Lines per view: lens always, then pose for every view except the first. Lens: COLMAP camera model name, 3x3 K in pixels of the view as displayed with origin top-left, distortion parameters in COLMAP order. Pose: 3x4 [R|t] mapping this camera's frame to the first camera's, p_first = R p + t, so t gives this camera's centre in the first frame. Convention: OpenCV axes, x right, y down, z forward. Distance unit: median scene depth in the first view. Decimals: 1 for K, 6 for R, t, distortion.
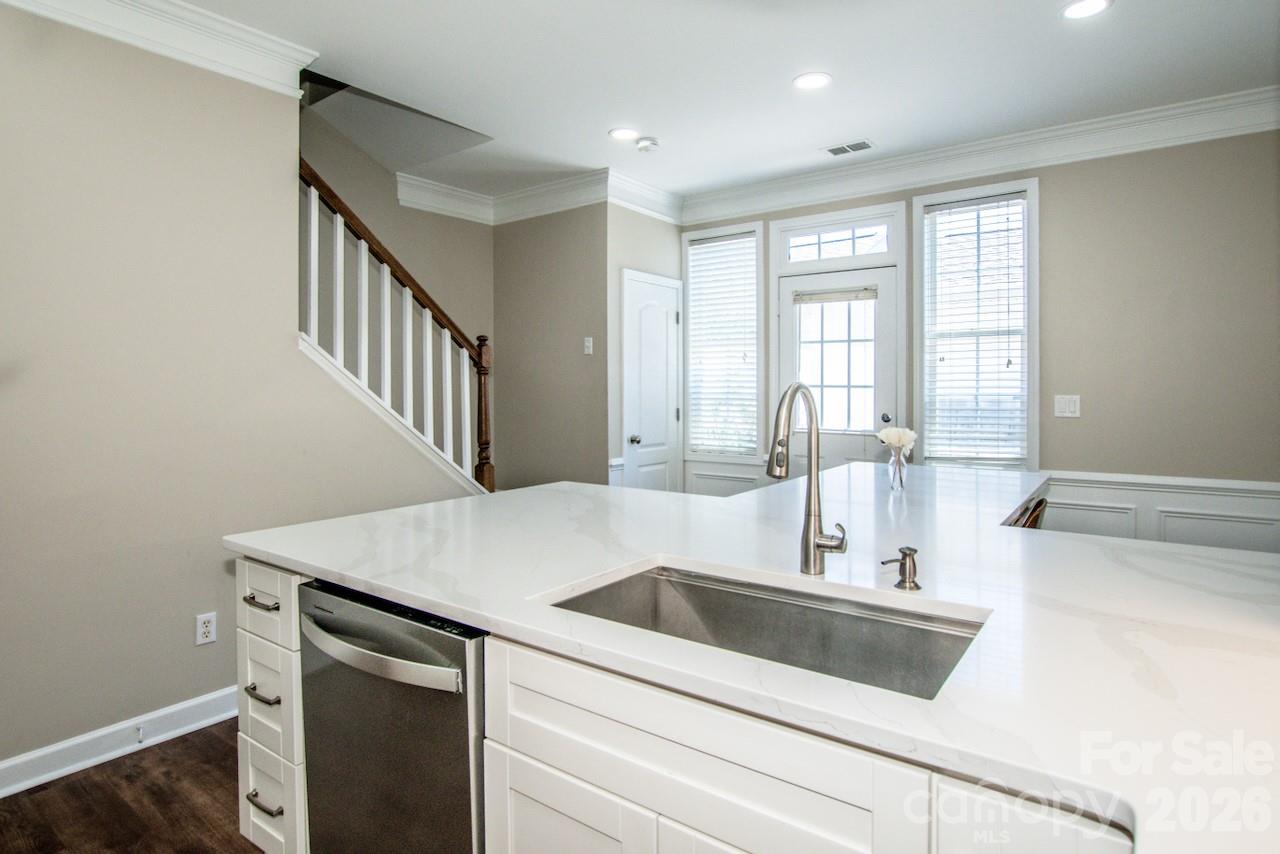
lens RADIAL K [[703.9, 0, 637.4], [0, 703.9, 399.3], [0, 0, 1]] dist [-0.024694, -0.000134]
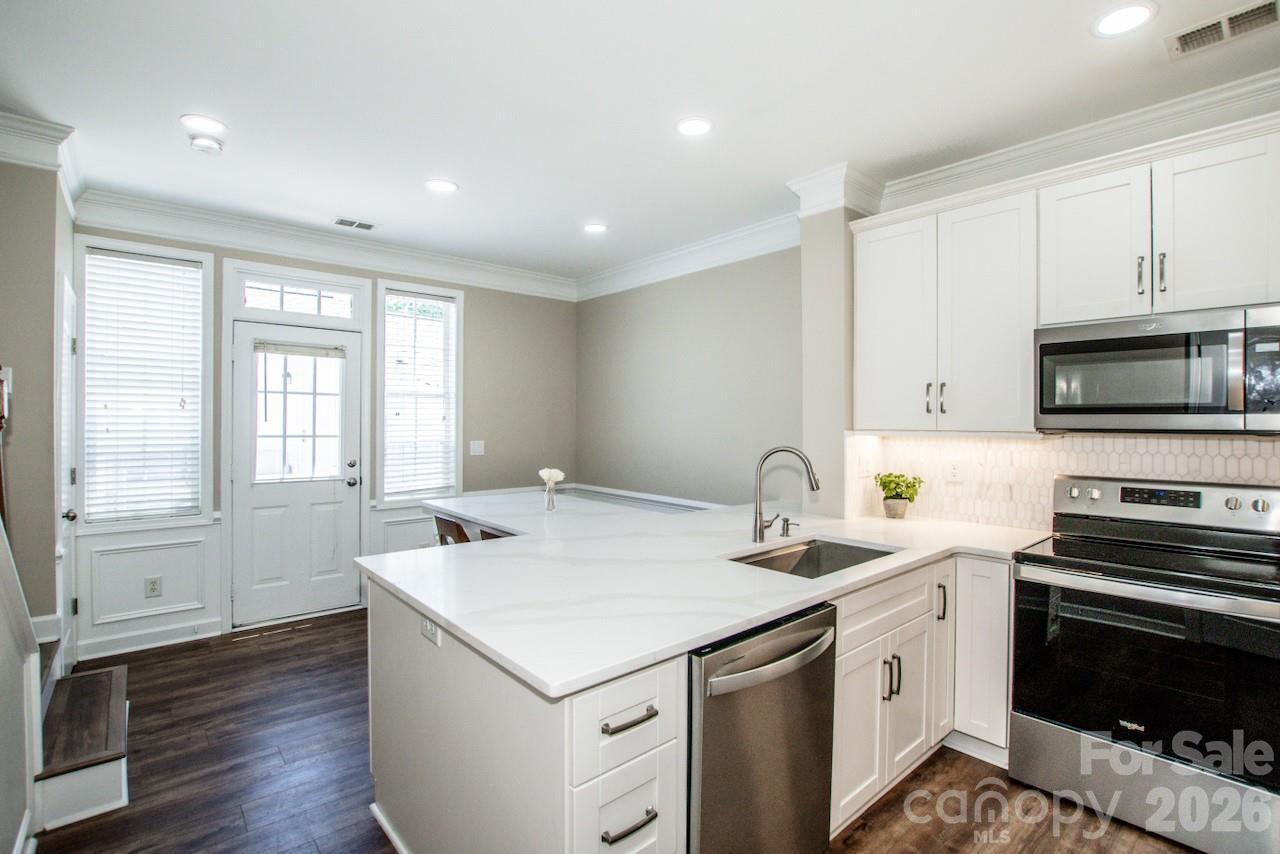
lens RADIAL K [[577.3, 0, 670.8], [0, 577.3, 436.1], [0, 0, 1]] dist [-0.027745, 0.004698]
pose [[0.193681, -0.016536, 0.980925, -0.475555], [0.011440, 0.999828, 0.014595, -0.026666], [-0.980998, 0.008395, 0.193837, 0.317276]]
